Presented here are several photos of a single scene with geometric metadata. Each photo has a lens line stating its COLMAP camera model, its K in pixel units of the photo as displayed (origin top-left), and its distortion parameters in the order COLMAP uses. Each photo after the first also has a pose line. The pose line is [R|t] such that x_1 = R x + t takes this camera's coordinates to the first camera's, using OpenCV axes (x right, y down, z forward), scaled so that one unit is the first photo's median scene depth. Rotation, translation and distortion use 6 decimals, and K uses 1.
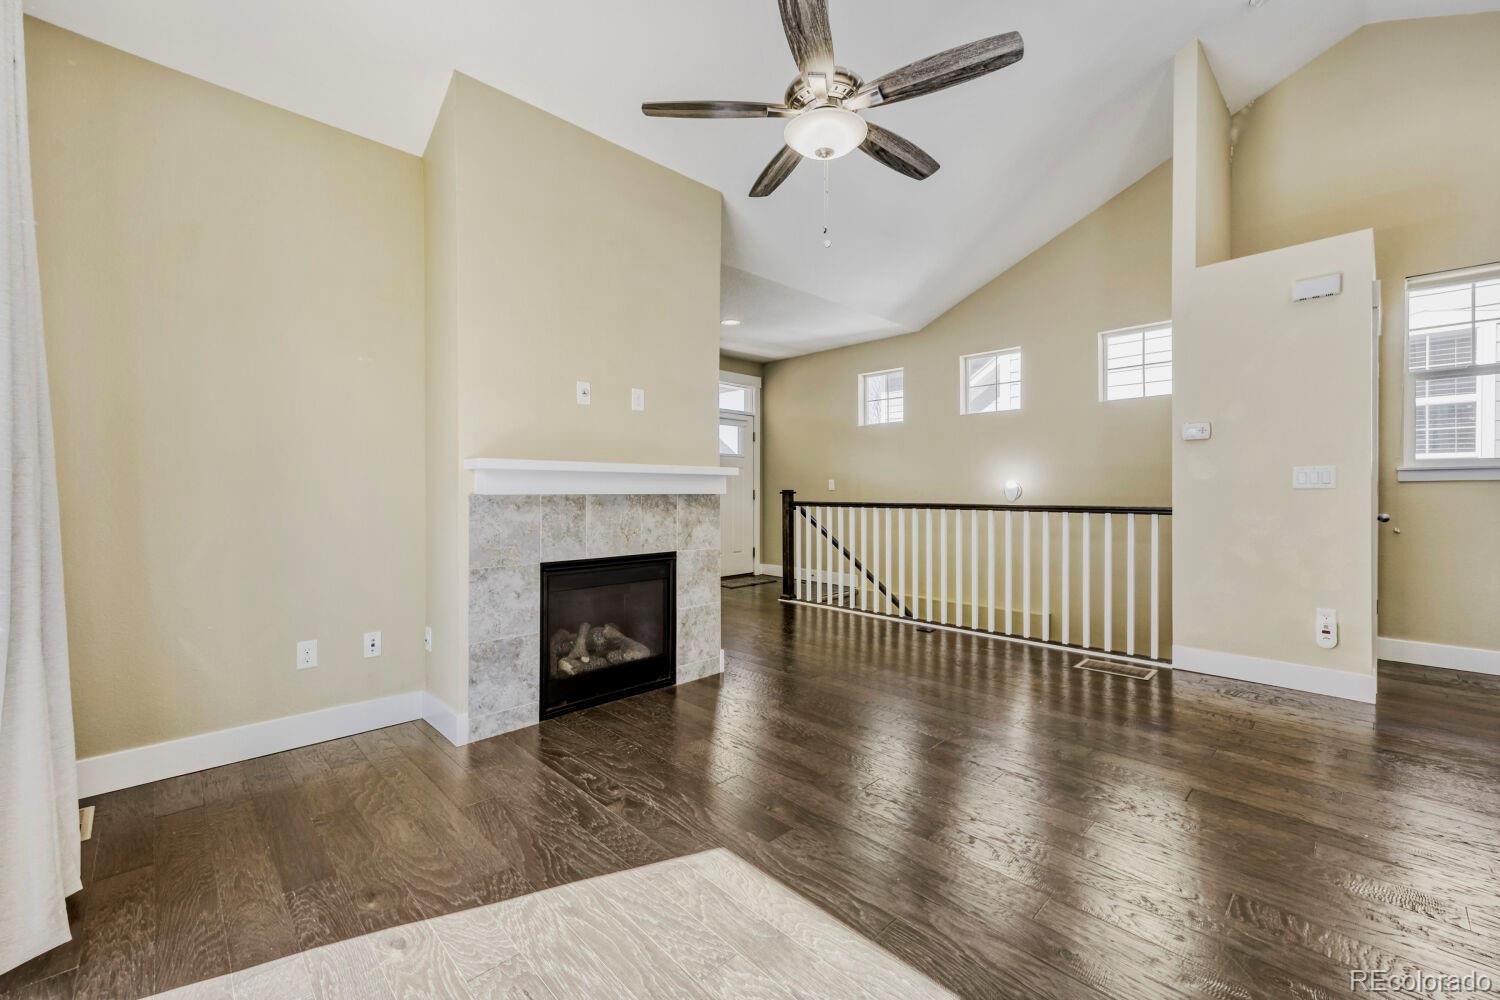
lens RADIAL K [[606.2, 0, 738.4], [0, 606.2, 494.5], [0, 0, 1]] dist [0.003478, -0.000742]
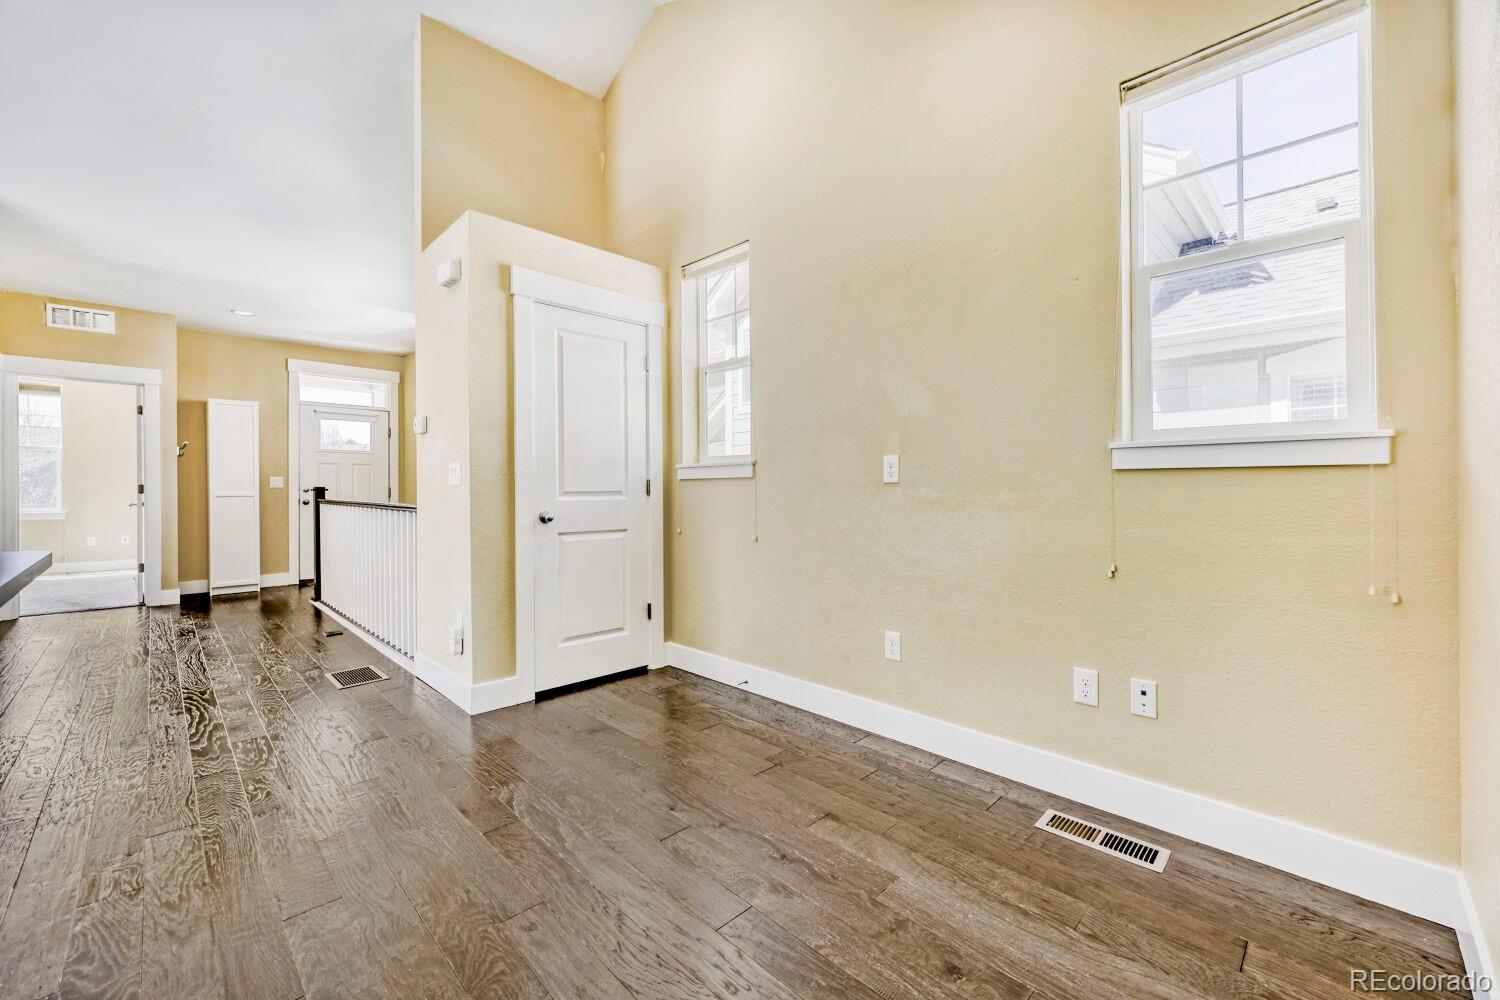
lens RADIAL K [[606.2, 0, 739.0], [0, 606.2, 484.9], [0, 0, 1]] dist [0.003478, -0.000742]
pose [[0.999929, -0.002979, 0.011537, 1.332918], [0.003039, 0.999982, -0.005186, -0.005856], [-0.011521, 0.005221, 0.999920, 0.041429]]
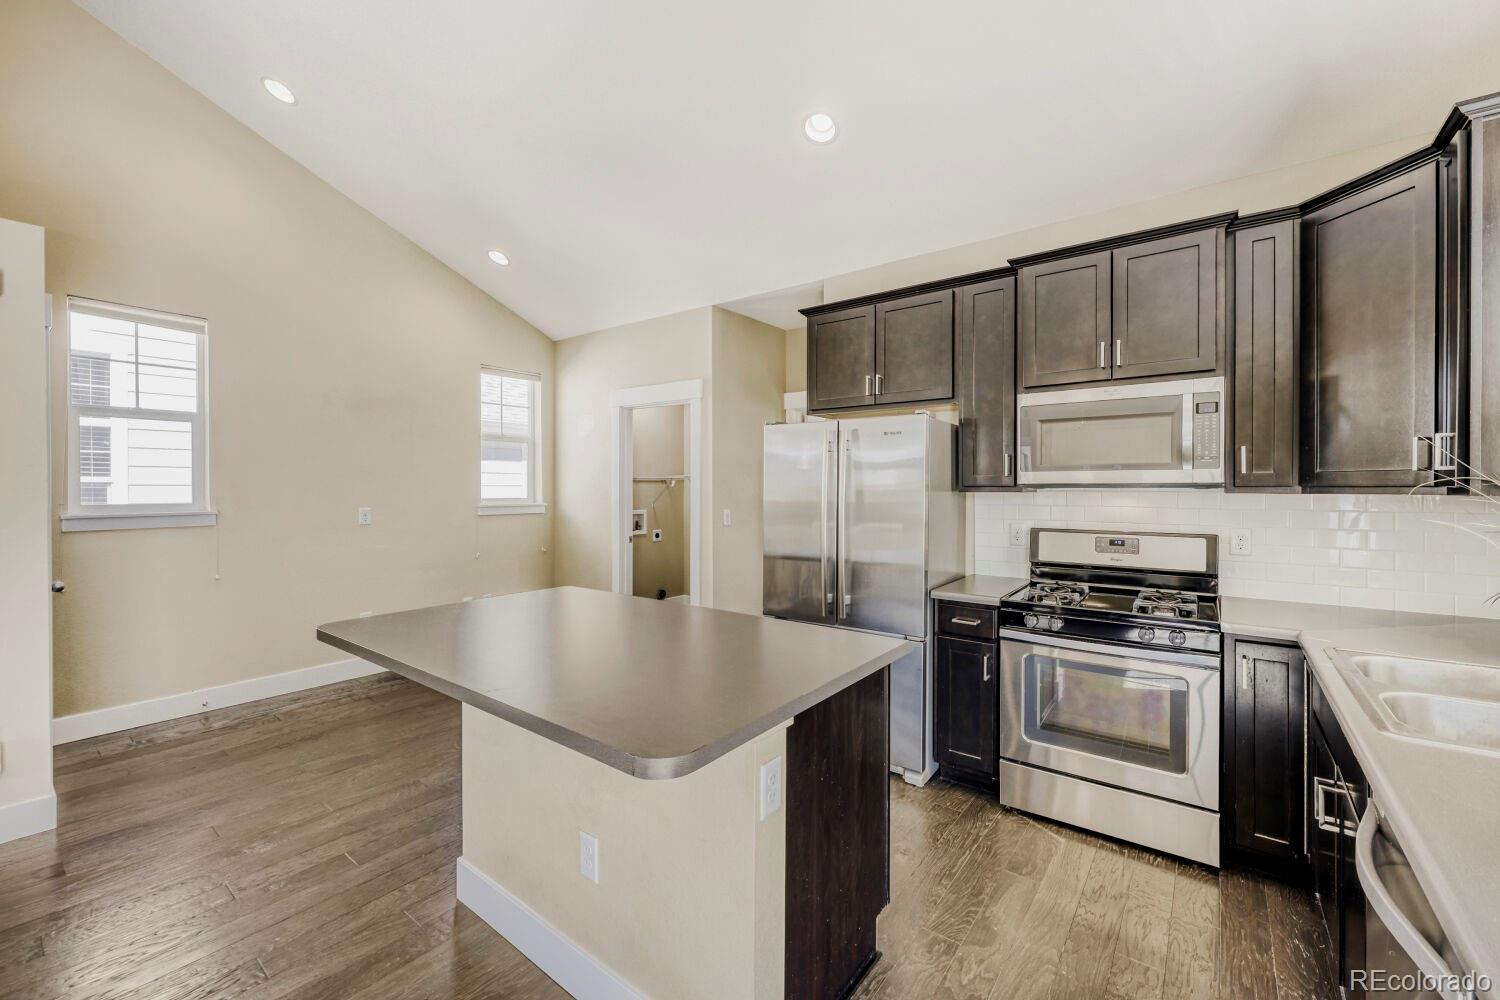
lens RADIAL K [[606.2, 0, 744.5], [0, 606.2, 487.3], [0, 0, 1]] dist [0.003478, -0.000742]
pose [[-0.145256, 0.003203, 0.989389, 0.112813], [0.003428, 0.999990, -0.002734, -0.086409], [-0.989388, 0.002995, -0.145265, 0.196220]]
